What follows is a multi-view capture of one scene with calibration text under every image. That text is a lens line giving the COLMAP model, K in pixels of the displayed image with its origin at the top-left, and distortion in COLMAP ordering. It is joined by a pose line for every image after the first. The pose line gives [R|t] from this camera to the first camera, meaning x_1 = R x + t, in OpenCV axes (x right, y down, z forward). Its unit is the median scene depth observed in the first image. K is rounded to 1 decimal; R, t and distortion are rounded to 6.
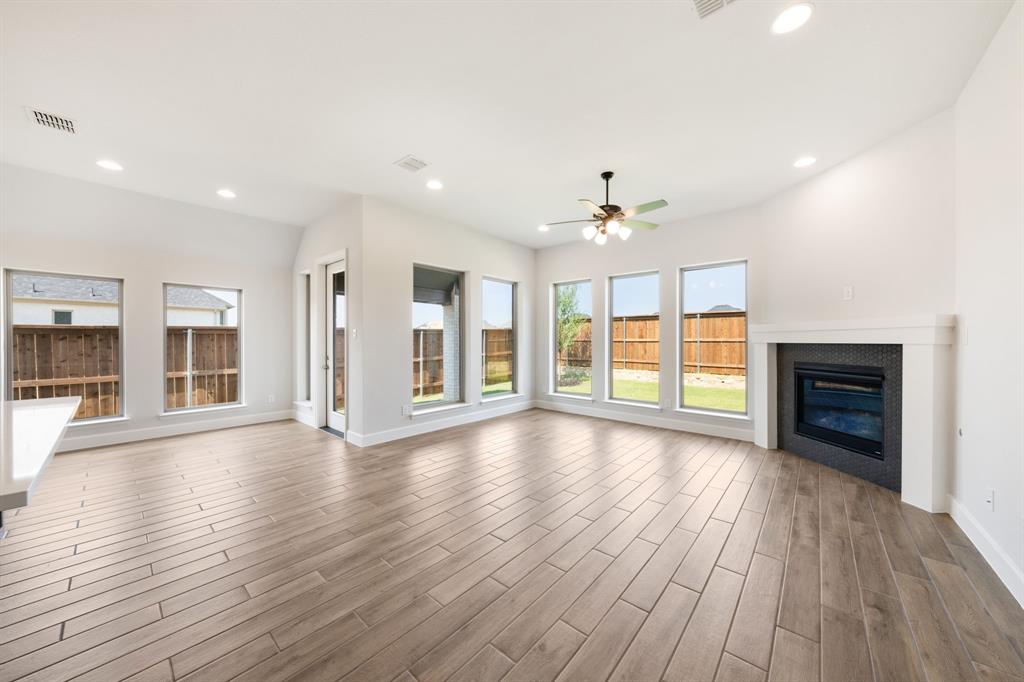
lens RADIAL K [[350.3, 0, 517.4], [0, 350.3, 342.4], [0, 0, 1]] dist [-0.004075, 0.000035]
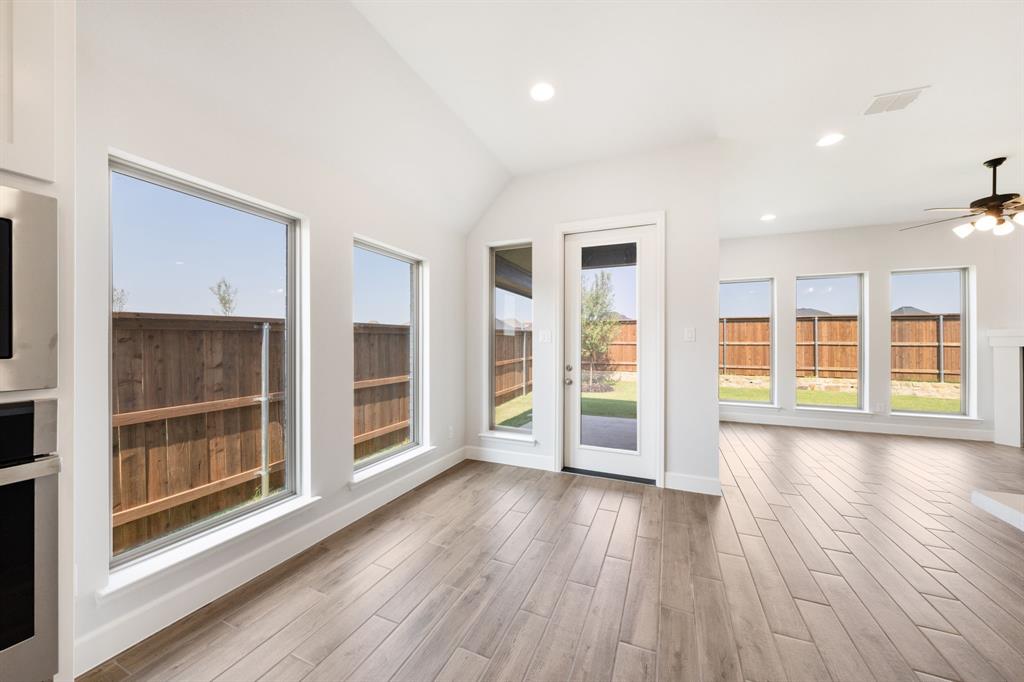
lens RADIAL K [[353.9, 0, 521.3], [0, 353.9, 345.9], [0, 0, 1]] dist [-0.002592, 0.000099]
pose [[0.951916, 0.000668, 0.306359, -0.839612], [-0.001383, 0.999997, 0.002117, -0.001367], [-0.306357, -0.002439, 0.951914, 0.355301]]
